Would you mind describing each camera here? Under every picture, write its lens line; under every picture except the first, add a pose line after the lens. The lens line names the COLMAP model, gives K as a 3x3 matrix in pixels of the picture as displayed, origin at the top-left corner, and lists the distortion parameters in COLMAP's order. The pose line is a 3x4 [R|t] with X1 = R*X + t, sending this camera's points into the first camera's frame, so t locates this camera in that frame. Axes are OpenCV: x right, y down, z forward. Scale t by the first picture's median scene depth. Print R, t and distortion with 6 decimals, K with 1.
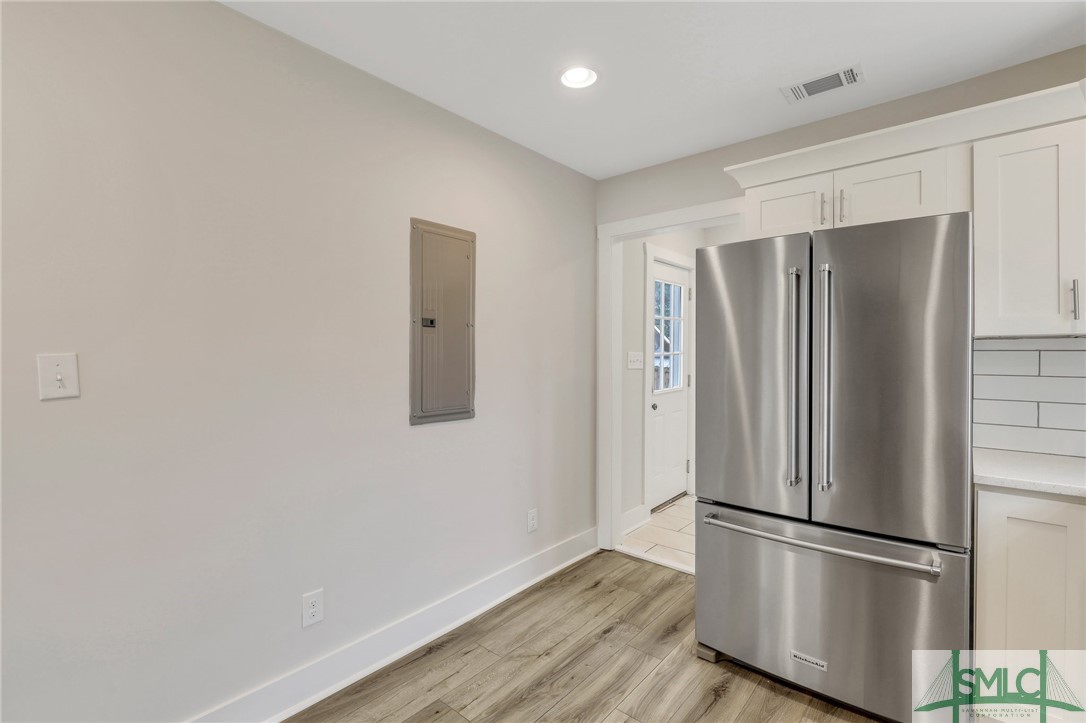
lens RADIAL K [[498.1, 0, 522.0], [0, 498.1, 352.8], [0, 0, 1]] dist [0.000830, -0.000080]
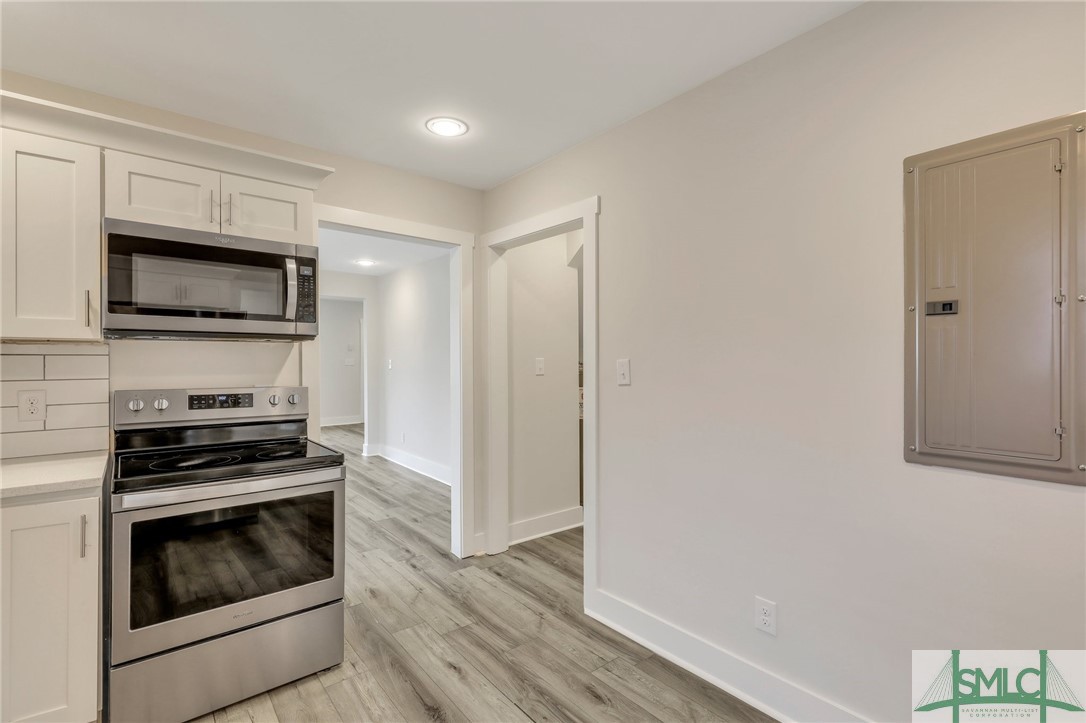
lens RADIAL K [[498.1, 0, 539.5], [0, 498.1, 362.6], [0, 0, 1]] dist [0.000830, -0.000080]
pose [[-0.155149, 0.002792, -0.987887, 0.533723], [0.007070, 0.999974, 0.001716, 0.004627], [0.987866, -0.006719, -0.155165, 0.610478]]
